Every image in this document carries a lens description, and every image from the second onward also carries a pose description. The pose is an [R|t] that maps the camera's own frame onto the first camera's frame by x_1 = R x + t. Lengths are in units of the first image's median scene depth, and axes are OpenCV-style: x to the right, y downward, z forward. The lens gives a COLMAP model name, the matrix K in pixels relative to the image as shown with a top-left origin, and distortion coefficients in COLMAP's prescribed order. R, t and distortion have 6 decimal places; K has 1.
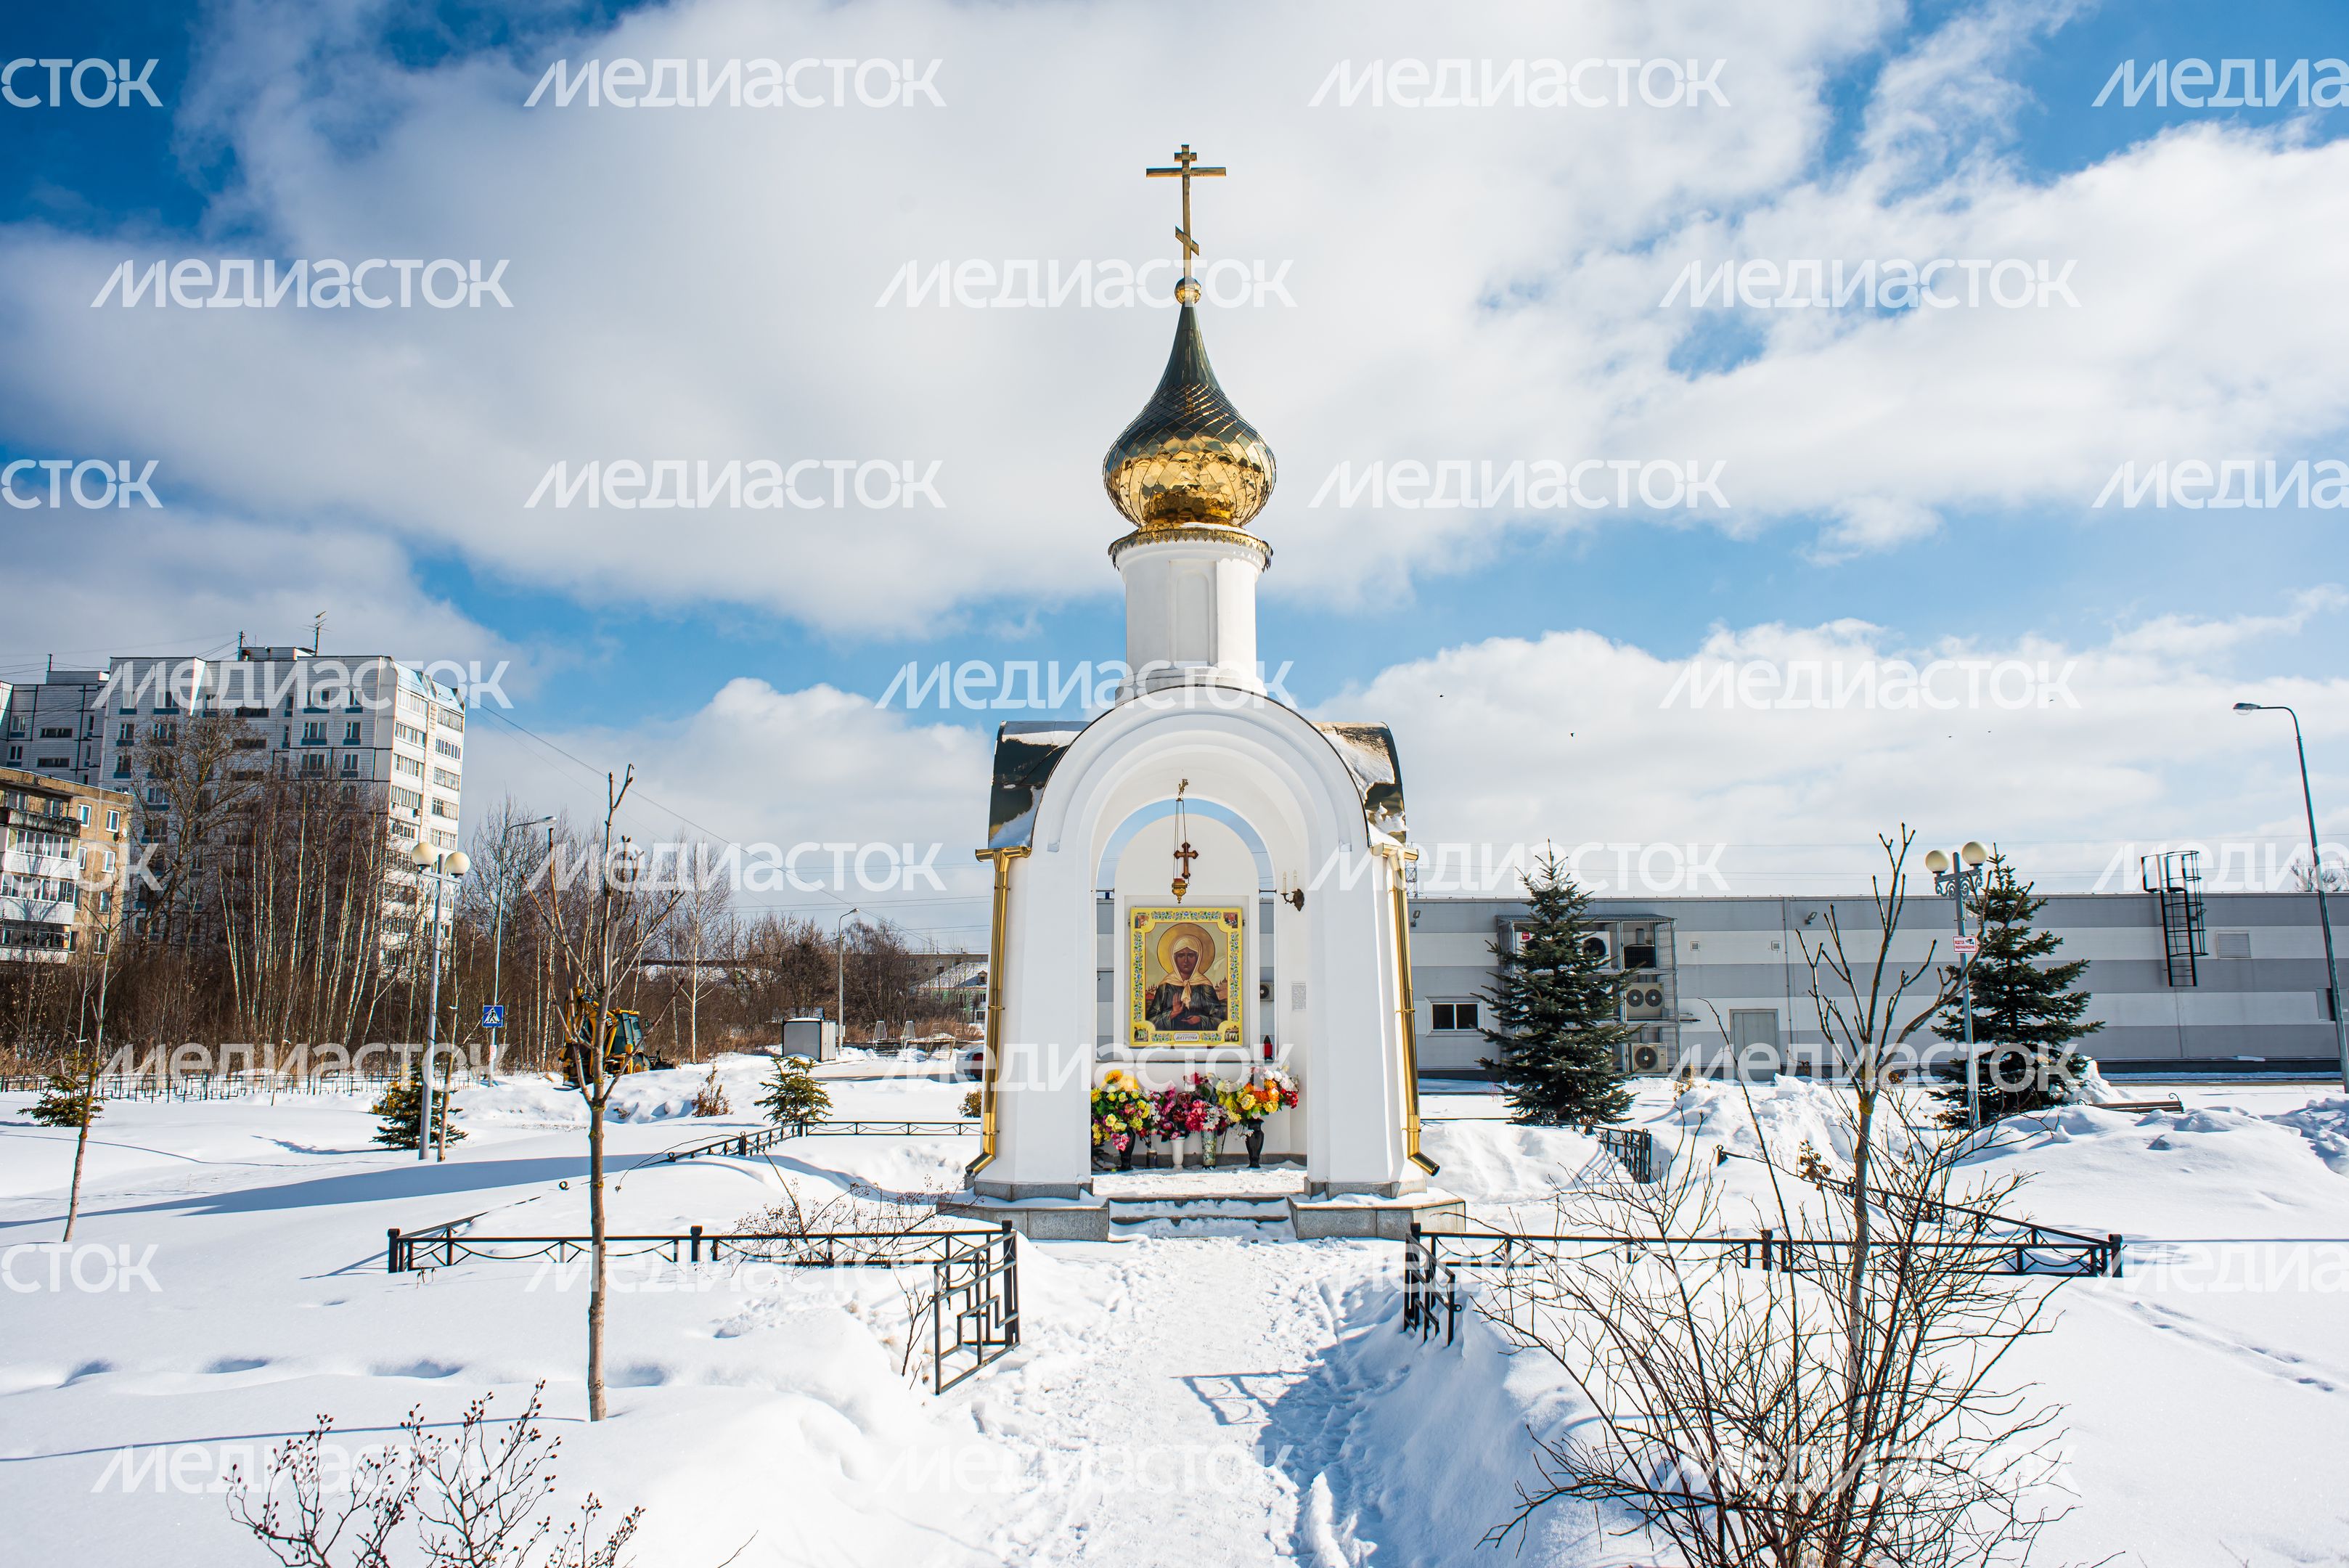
lens RADIAL K [[1579.7, 0, 1174.5], [0, 1579.7, 784.0], [0, 0, 1]] dist [-0.088139, 0.074402]
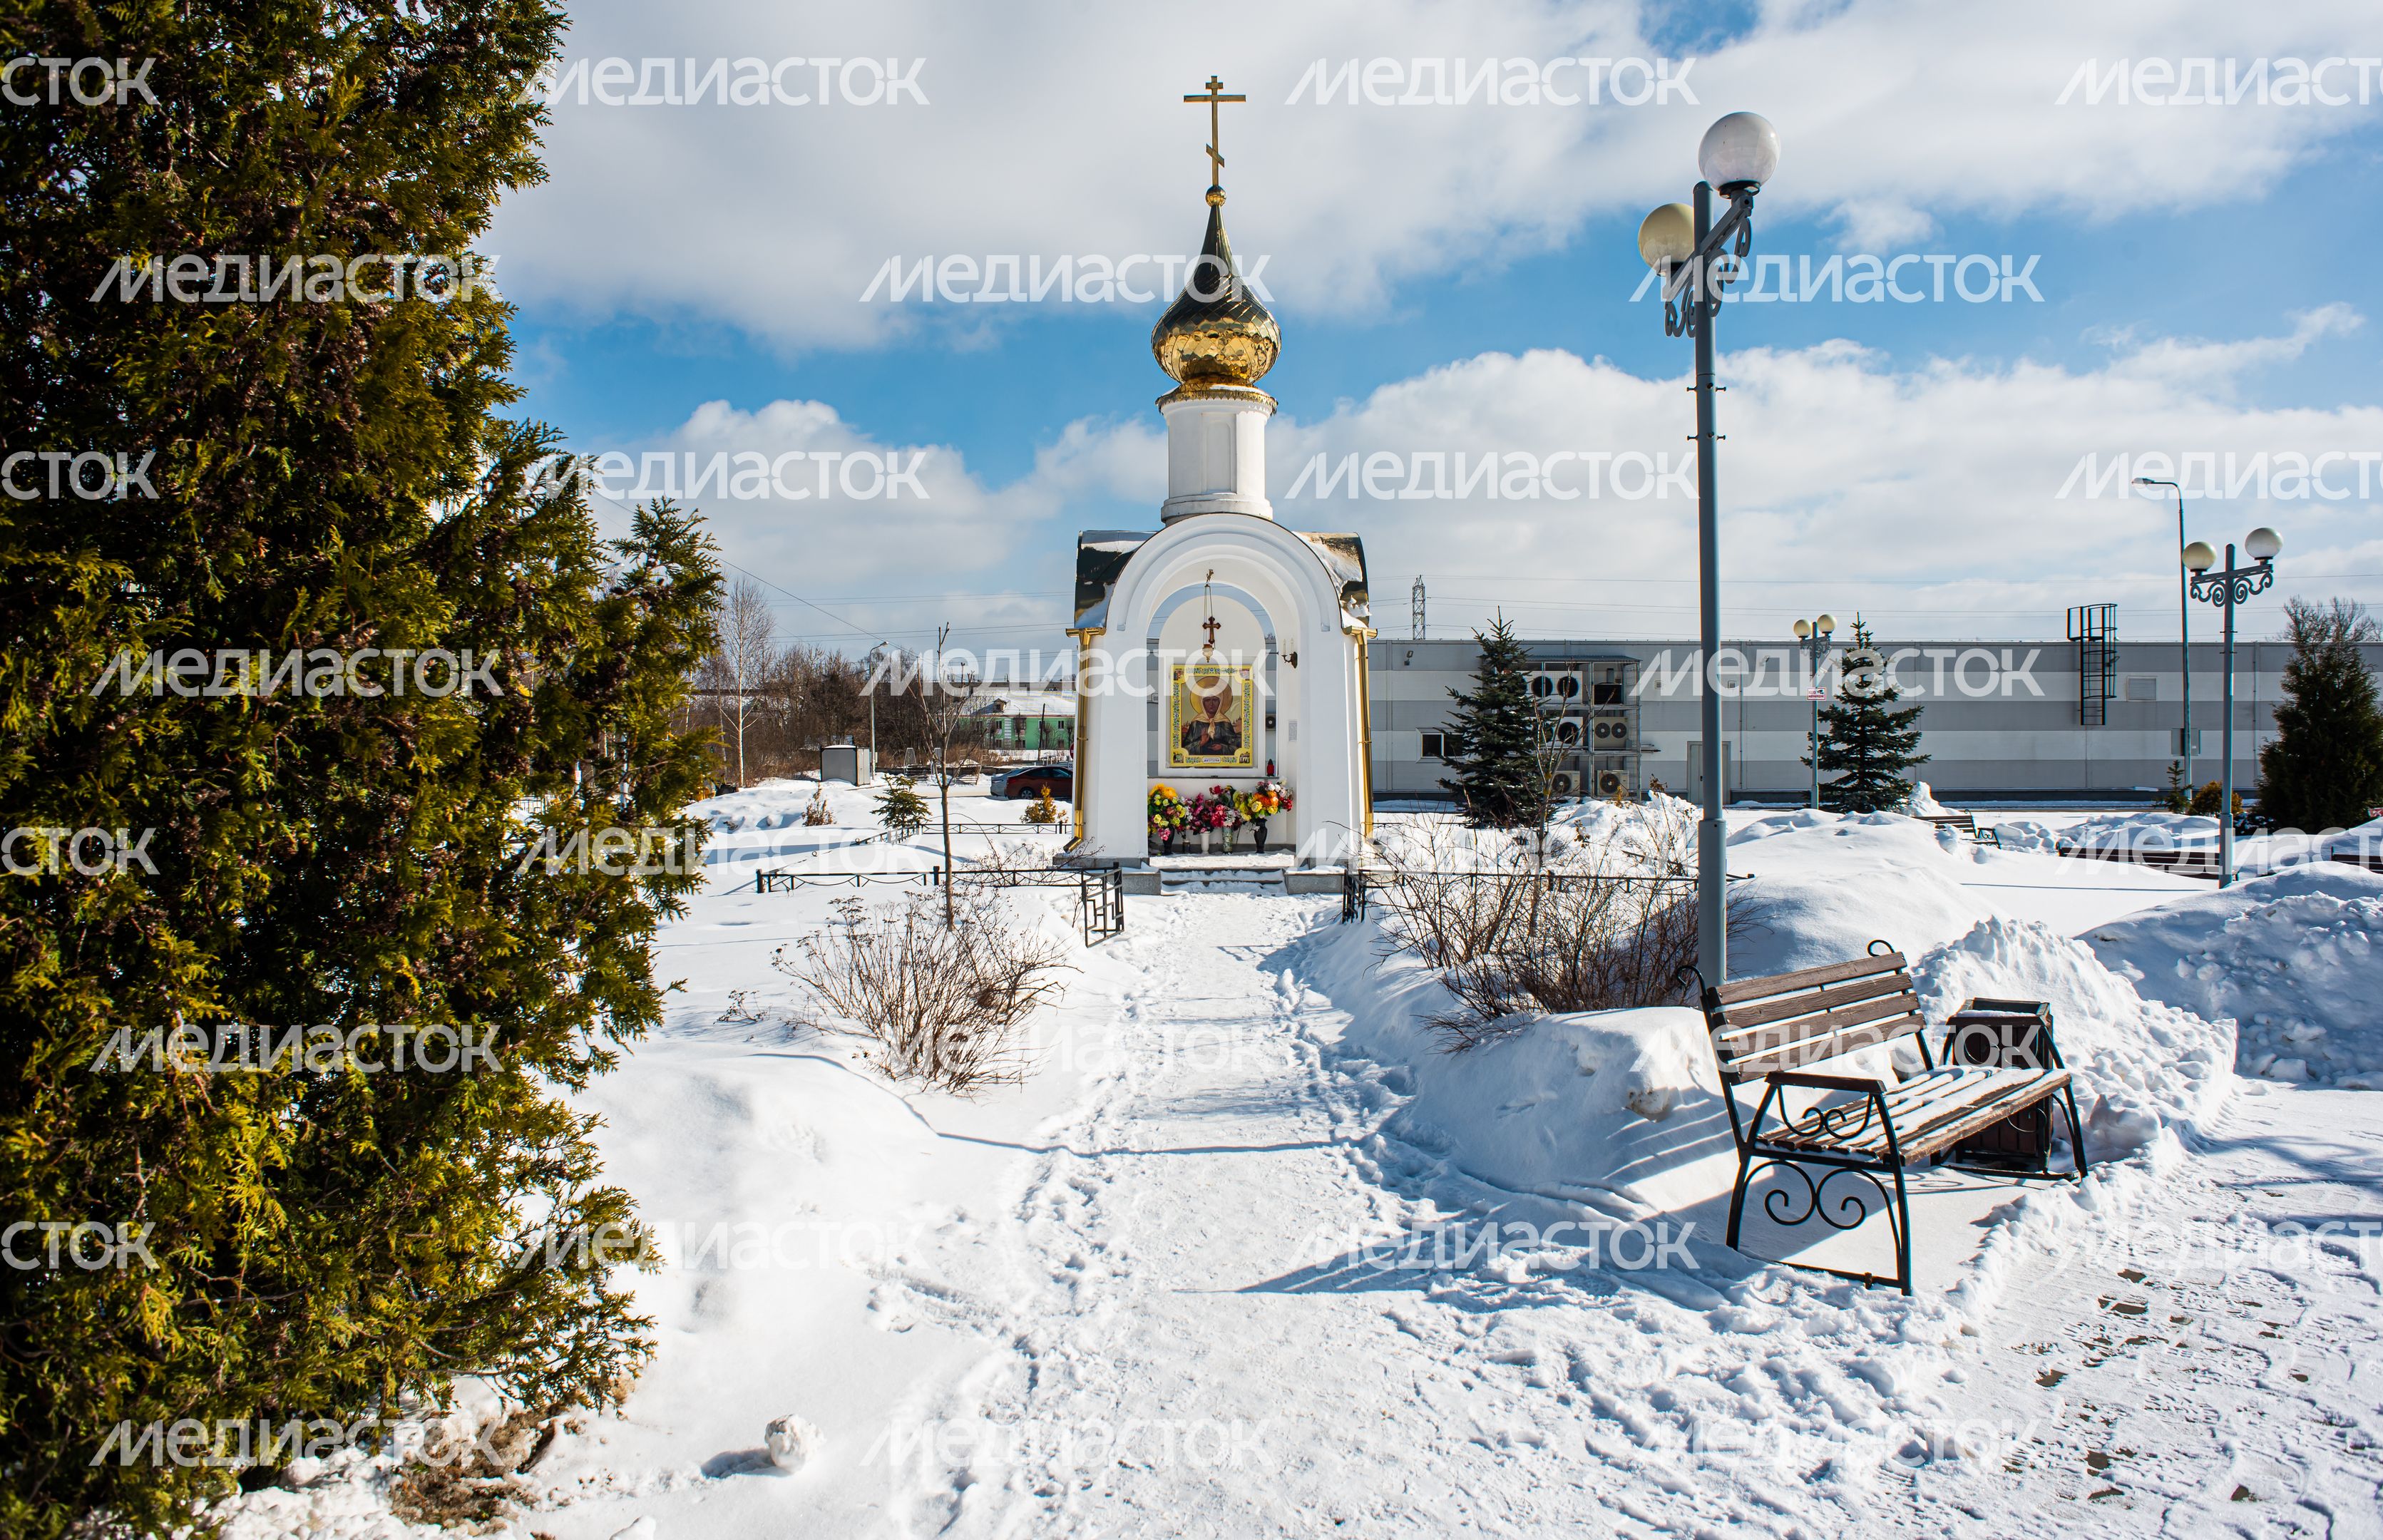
lens RADIAL K [[1617.1, 0, 1171.0], [0, 1617.1, 760.0], [0, 0, 1]] dist [-0.087084, 0.070388]
pose [[0.999963, 0.003100, -0.008048, -0.016886], [-0.001805, 0.987740, 0.156100, -0.060528], [0.008434, -0.156080, 0.987708, -0.401529]]
